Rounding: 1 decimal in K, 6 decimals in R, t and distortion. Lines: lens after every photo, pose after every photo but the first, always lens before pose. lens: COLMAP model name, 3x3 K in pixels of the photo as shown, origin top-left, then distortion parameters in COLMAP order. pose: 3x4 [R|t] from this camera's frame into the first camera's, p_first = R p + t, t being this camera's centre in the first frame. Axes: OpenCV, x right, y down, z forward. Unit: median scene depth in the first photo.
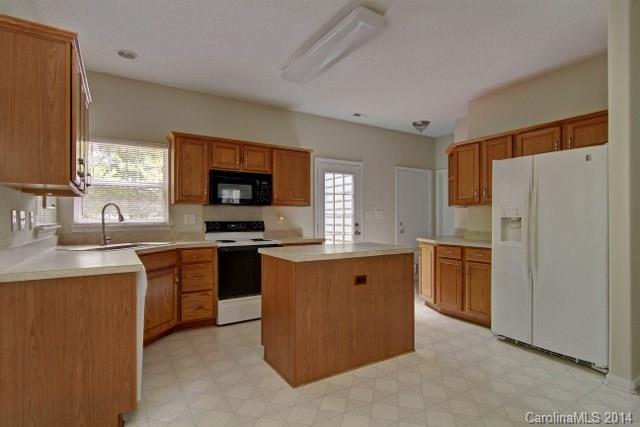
lens RADIAL K [[331.5, 0, 324.1], [0, 331.5, 217.8], [0, 0, 1]] dist [0.003257, -0.000138]
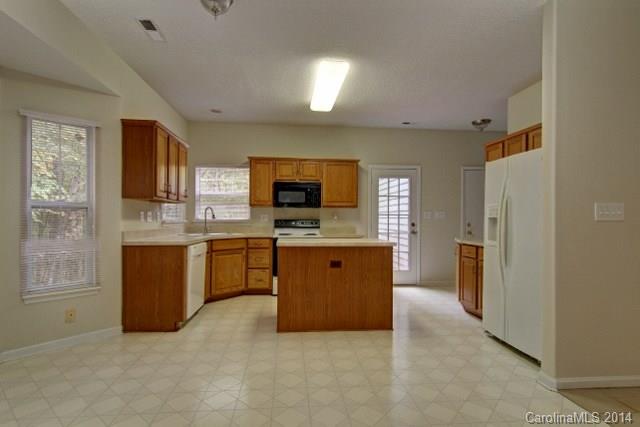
lens RADIAL K [[326.9, 0, 309.1], [0, 326.9, 221.4], [0, 0, 1]] dist [-0.001813, -0.000181]
pose [[0.886537, 0.011118, -0.462524, 0.384090], [-0.008143, 0.999931, 0.008429, 0.005916], [0.462586, -0.003706, 0.886566, -0.116751]]
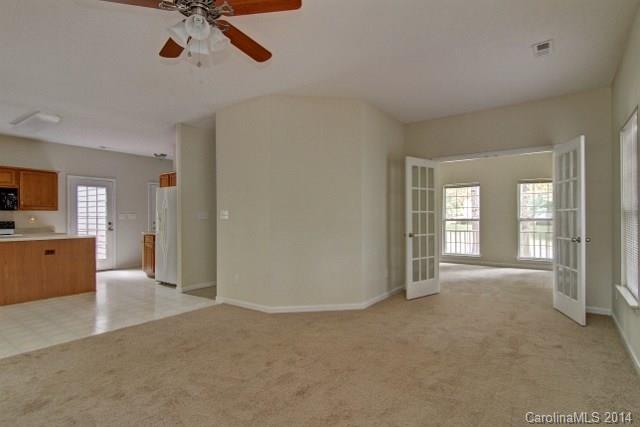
lens RADIAL K [[331.5, 0, 324.1], [0, 331.5, 217.8], [0, 0, 1]] dist [0.003257, -0.000138]
pose [[0.920735, -0.000551, 0.390188, 0.511229], [0.000093, 0.999999, 0.001193, -0.006518], [-0.390188, -0.001062, 0.920734, -0.853554]]
